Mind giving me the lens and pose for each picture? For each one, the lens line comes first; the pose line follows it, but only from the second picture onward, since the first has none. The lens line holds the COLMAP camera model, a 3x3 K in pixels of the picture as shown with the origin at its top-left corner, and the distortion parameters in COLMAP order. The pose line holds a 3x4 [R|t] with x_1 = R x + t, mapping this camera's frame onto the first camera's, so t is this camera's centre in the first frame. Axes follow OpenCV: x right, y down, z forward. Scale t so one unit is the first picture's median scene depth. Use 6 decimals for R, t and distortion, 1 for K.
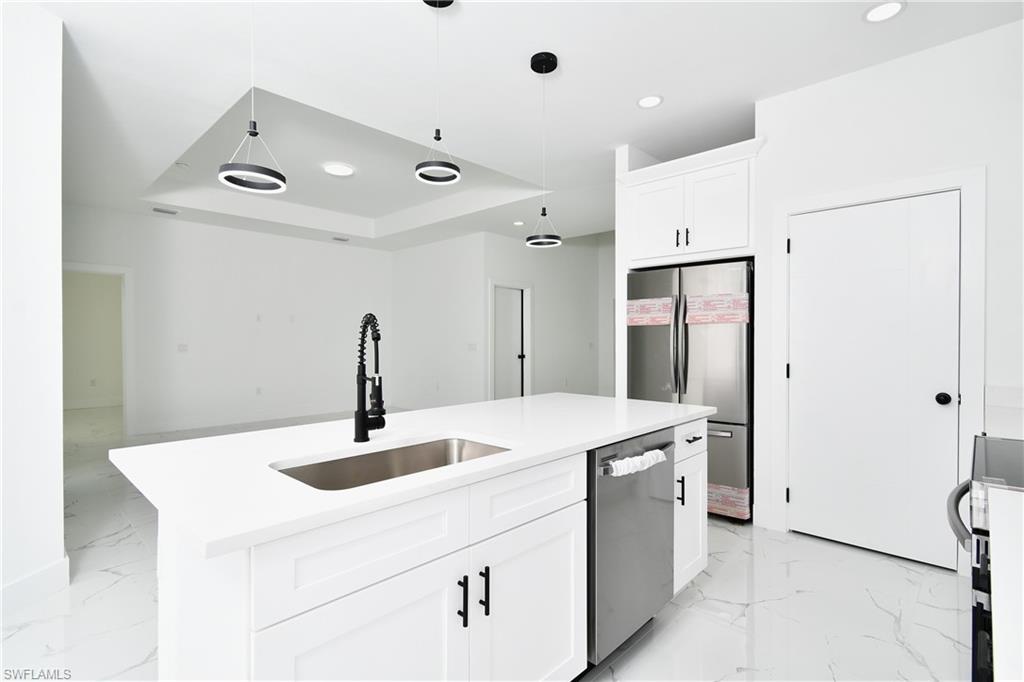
lens RADIAL K [[495.5, 0, 512.4], [0, 495.5, 341.2], [0, 0, 1]] dist [-0.000344, 0.000692]
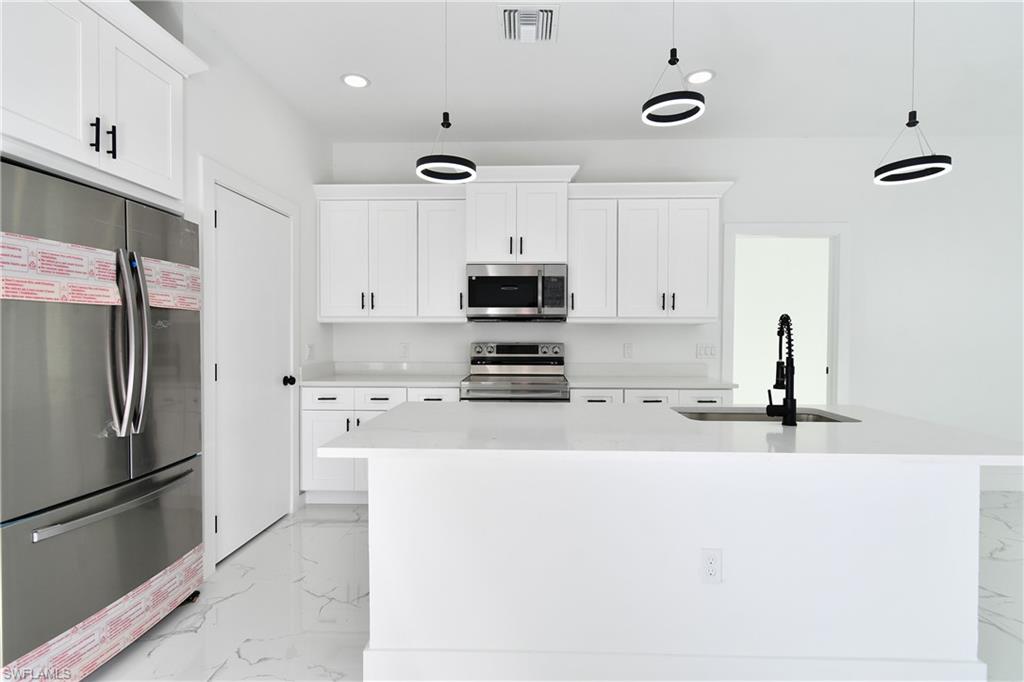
lens RADIAL K [[495.5, 0, 514.5], [0, 495.5, 341.5], [0, 0, 1]] dist [-0.000344, 0.000692]
pose [[-0.670833, -0.017124, 0.741411, -0.358151], [-0.000124, 0.999736, 0.022978, -0.009476], [-0.741609, 0.015323, -0.670658, 1.122321]]
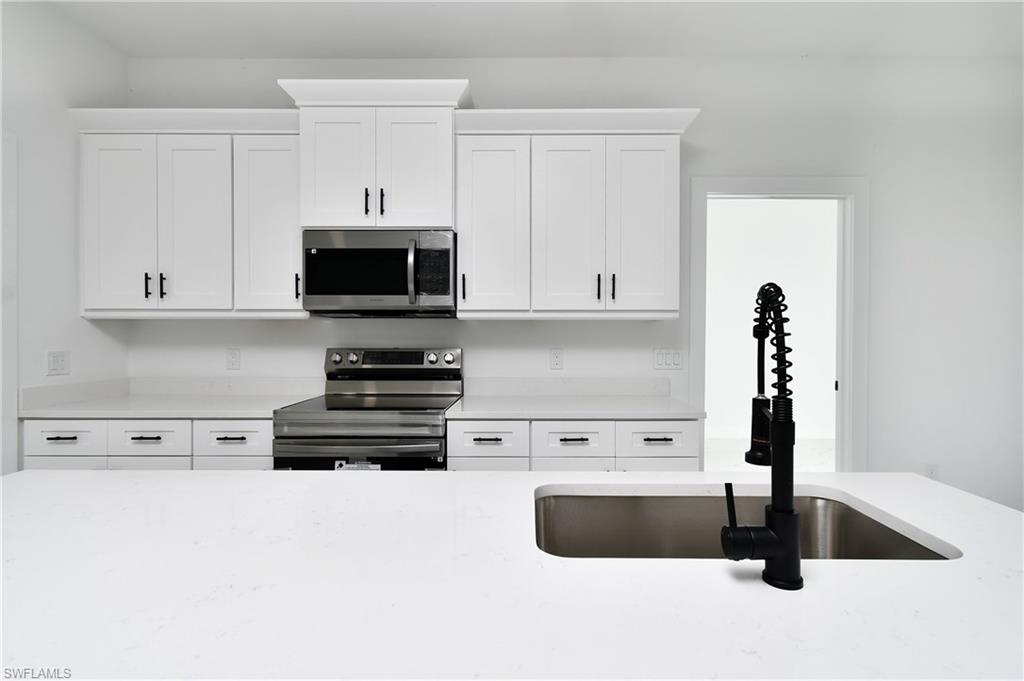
lens RADIAL K [[495.5, 0, 526.0], [0, 495.5, 340.6], [0, 0, 1]] dist [-0.000344, 0.000692]
pose [[-0.689850, -0.011620, 0.723859, -0.223917], [0.002166, 0.999834, 0.018115, -0.005973], [-0.723949, 0.014064, -0.689710, 0.724783]]
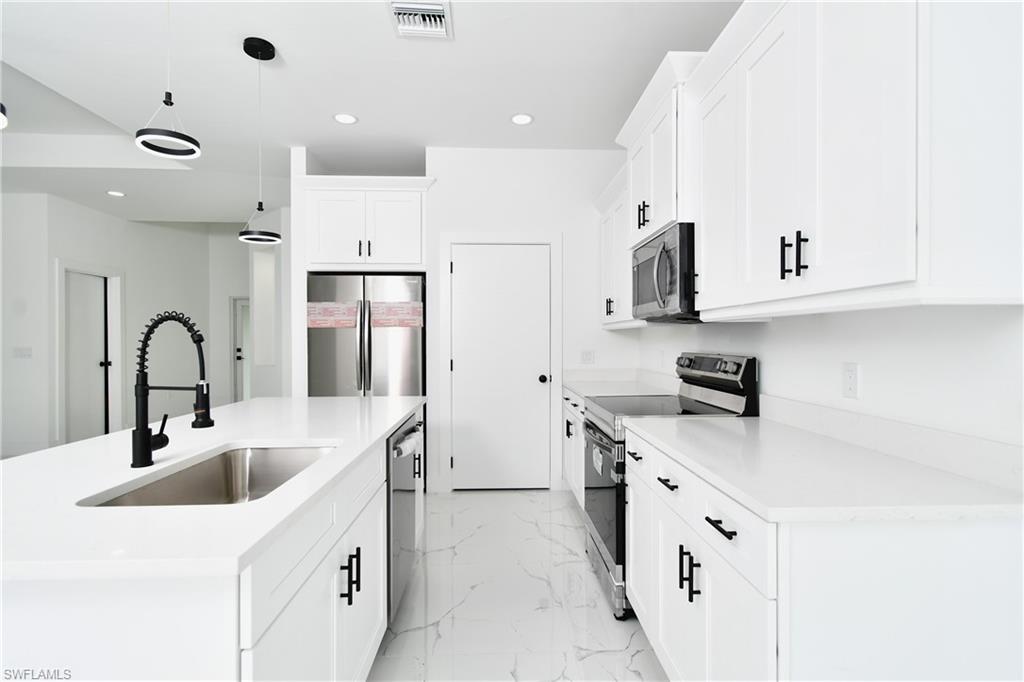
lens RADIAL K [[495.5, 0, 518.8], [0, 495.5, 343.2], [0, 0, 1]] dist [-0.000344, 0.000692]
pose [[0.690490, -0.006201, 0.723315, -0.236115], [0.005729, 0.999979, 0.003103, -0.000073], [-0.723319, 0.002001, 0.690511, -0.007698]]
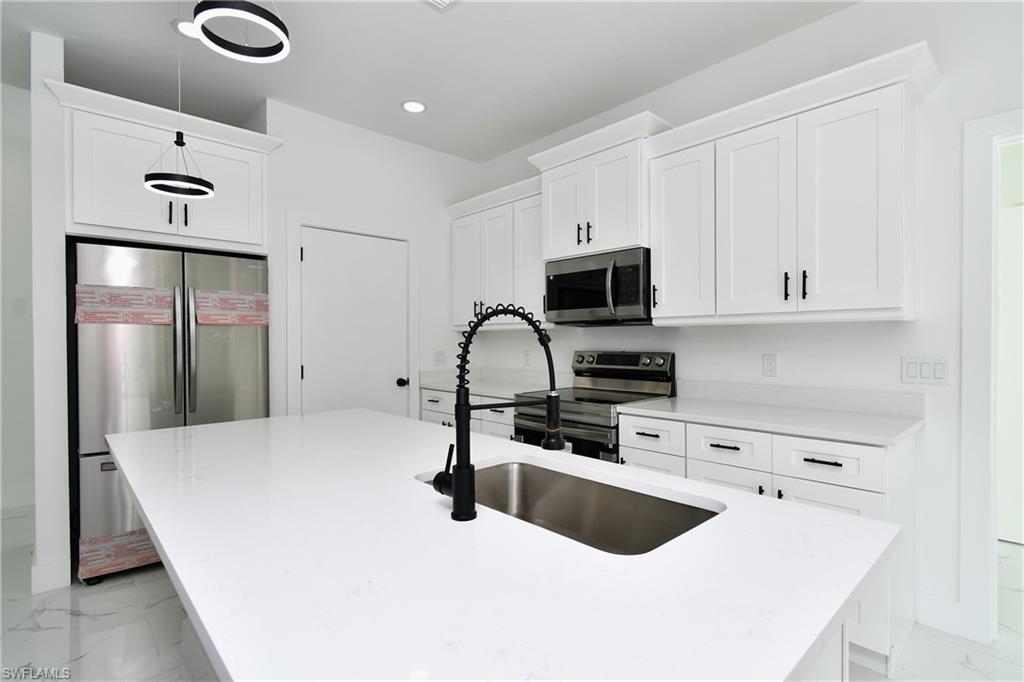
lens RADIAL K [[495.5, 0, 522.9], [0, 495.5, 341.2], [0, 0, 1]] dist [-0.000344, 0.000692]
pose [[0.050681, -0.005181, 0.998701, -0.450573], [0.010933, 0.999930, 0.004633, -0.005802], [-0.998655, 0.010684, 0.050735, 0.452136]]
